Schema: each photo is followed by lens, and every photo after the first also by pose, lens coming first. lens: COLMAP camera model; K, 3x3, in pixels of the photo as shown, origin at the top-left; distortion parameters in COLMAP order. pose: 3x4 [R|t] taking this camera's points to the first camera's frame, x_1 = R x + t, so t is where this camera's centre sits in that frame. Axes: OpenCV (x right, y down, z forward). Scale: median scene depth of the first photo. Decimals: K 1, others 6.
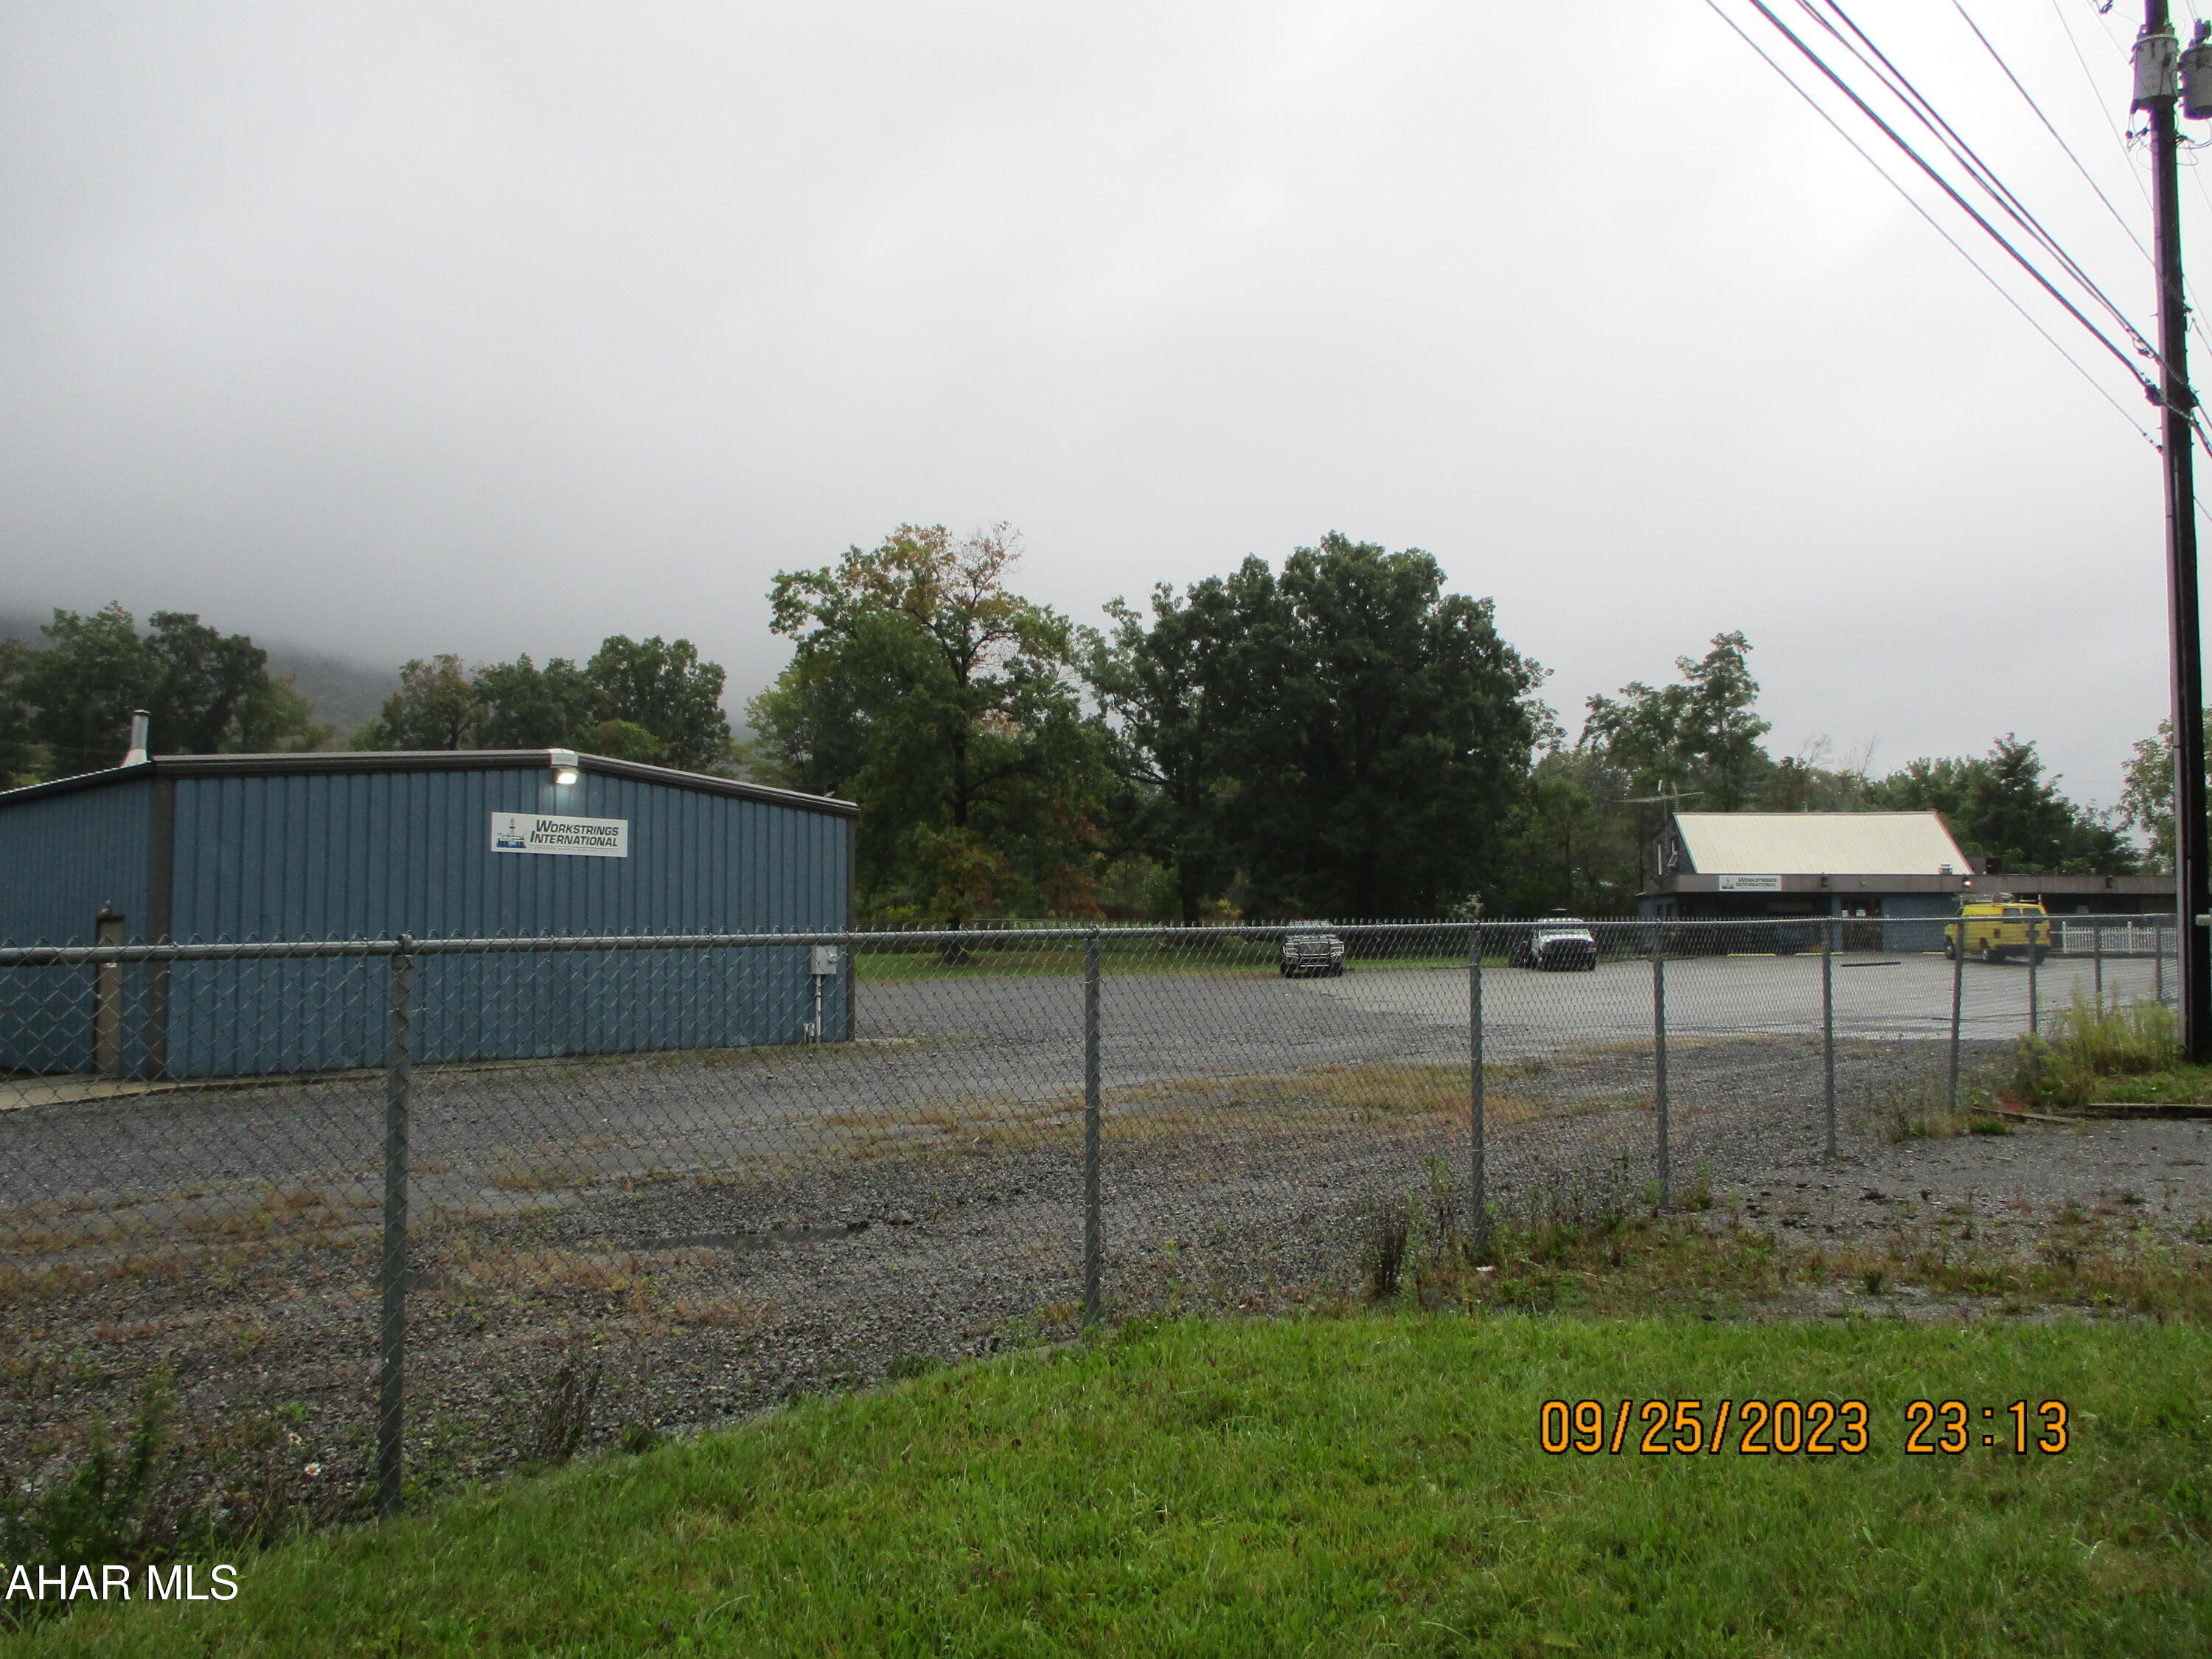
lens RADIAL K [[1790.4, 0, 1106.0], [0, 1790.4, 829.5], [0, 0, 1]] dist [-0.047315, 0.019789]
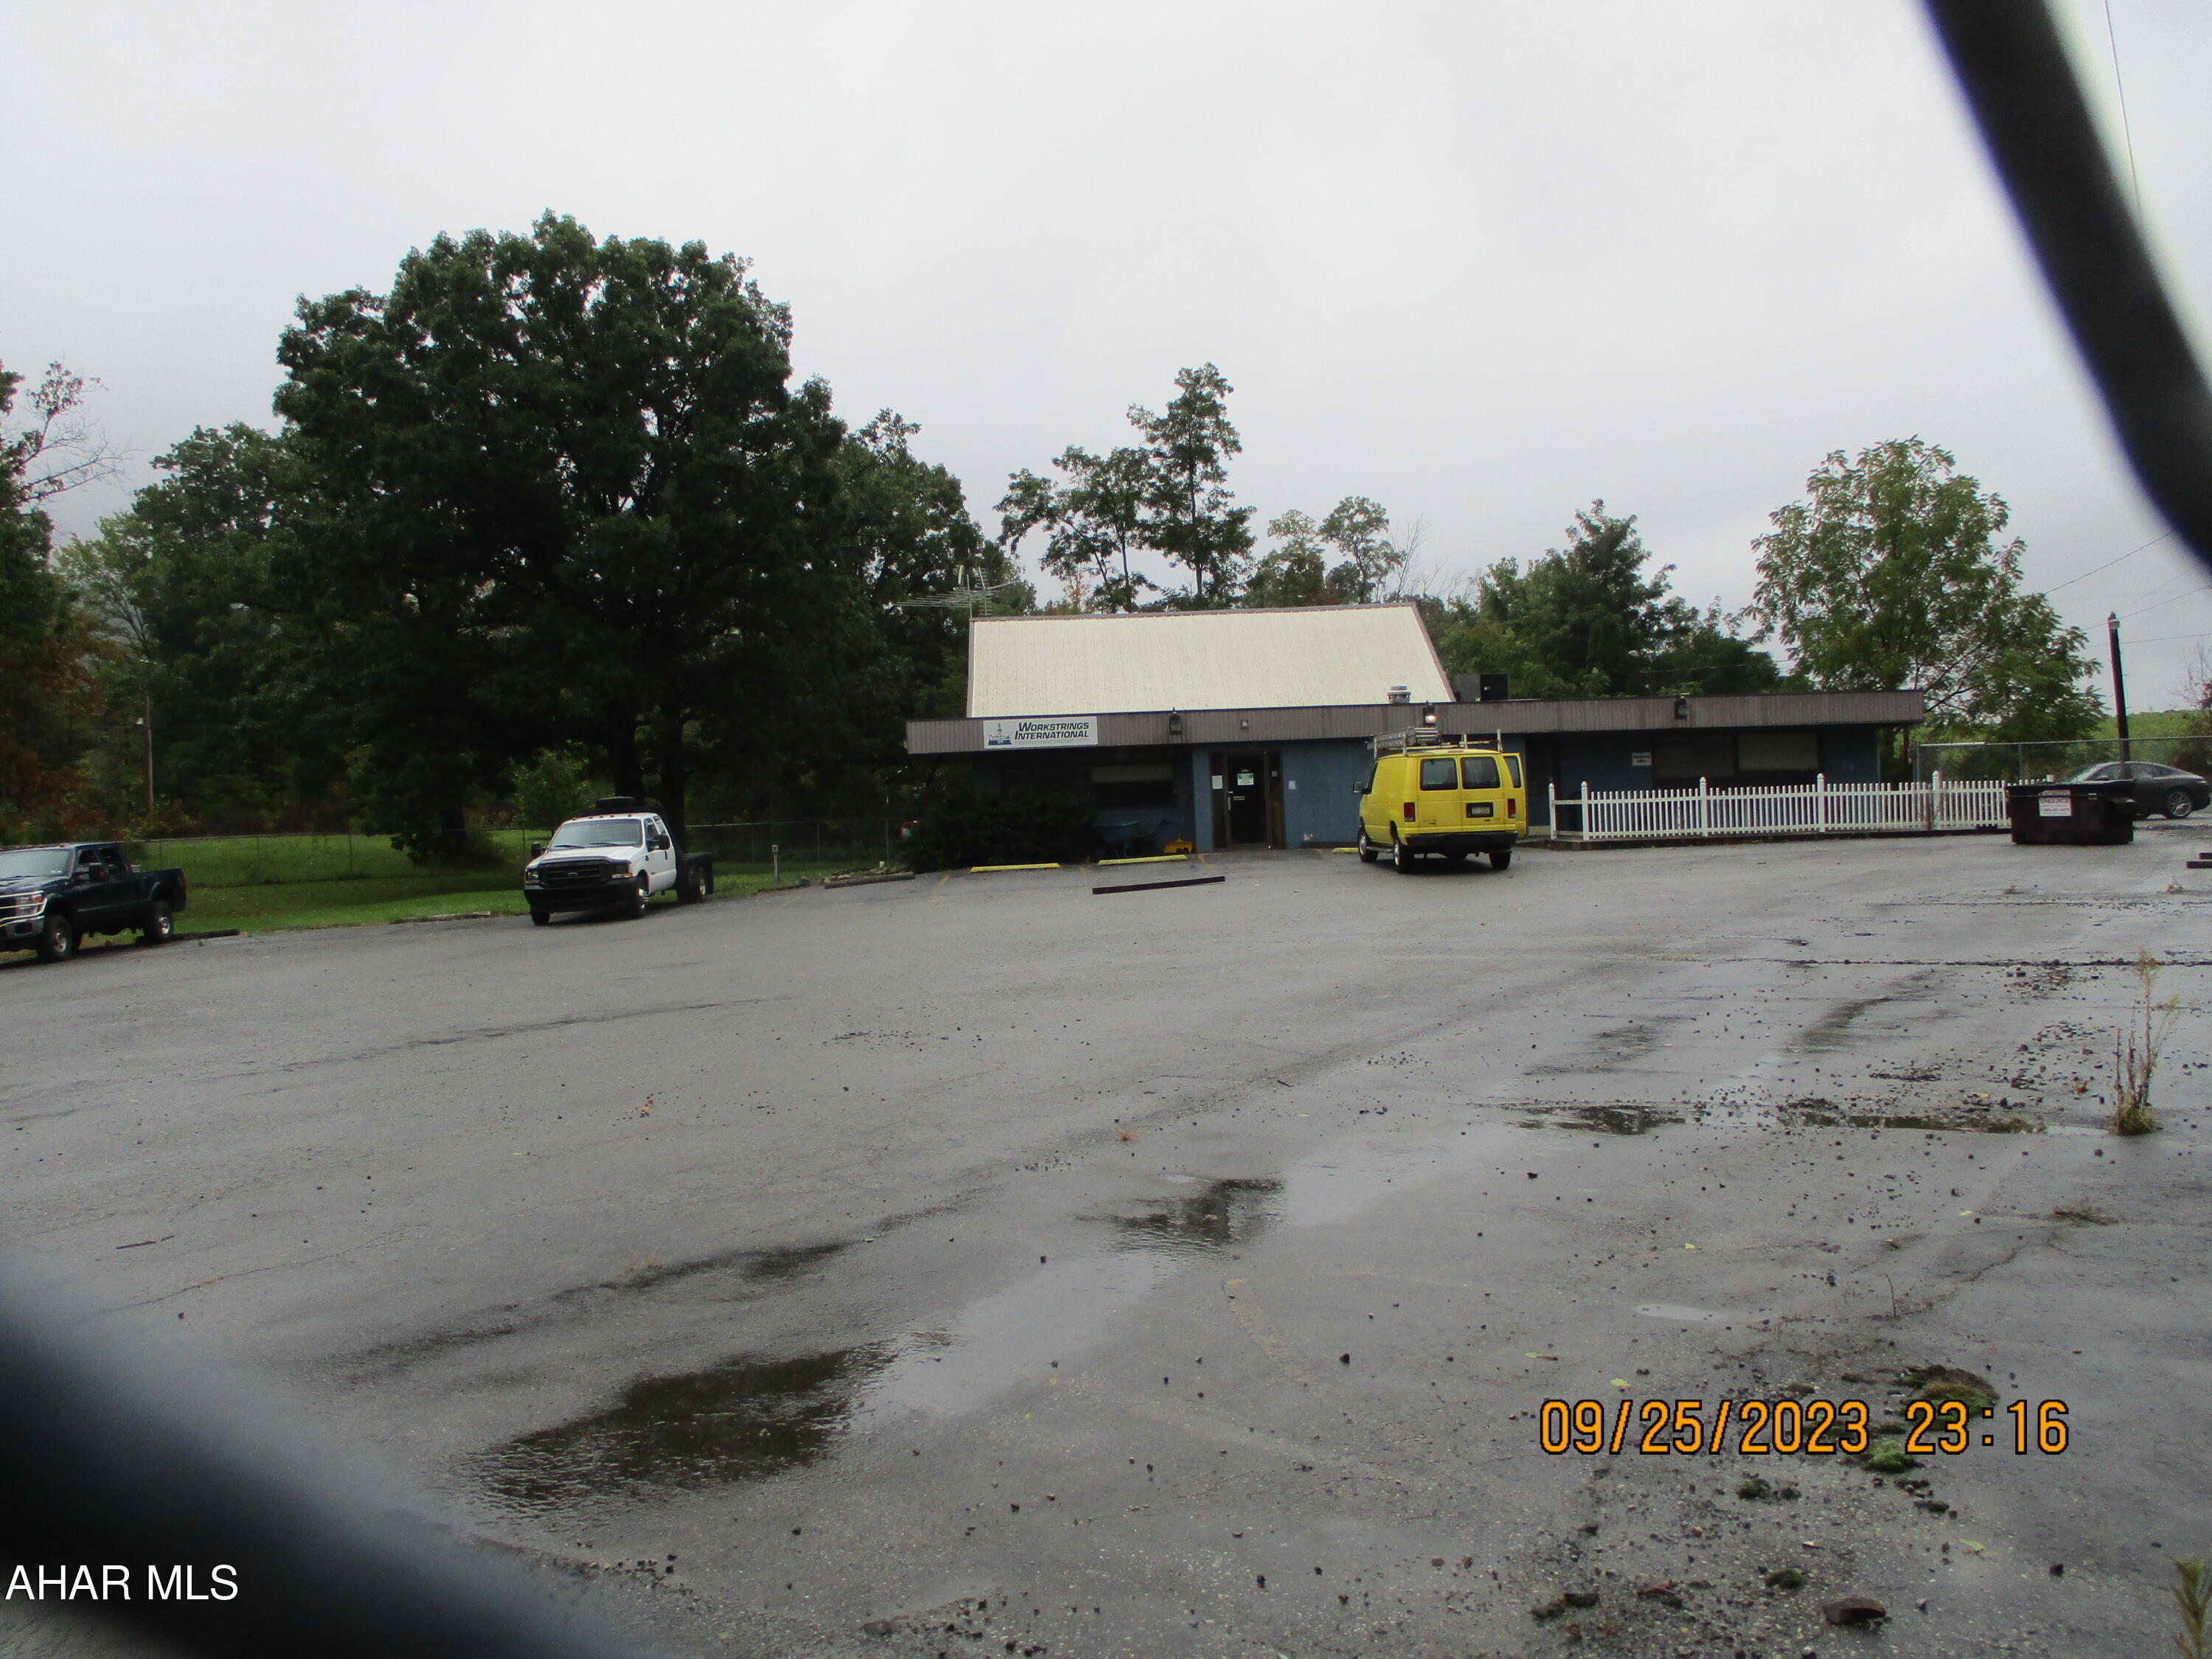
lens RADIAL K [[1790.4, 0, 1106.0], [0, 1790.4, 829.5], [0, 0, 1]] dist [-0.047315, 0.019789]
pose [[0.990984, -0.044991, 0.126198, 0.233909], [0.036791, 0.997103, 0.066569, 0.018177], [-0.128828, -0.061326, 0.989769, 0.342579]]
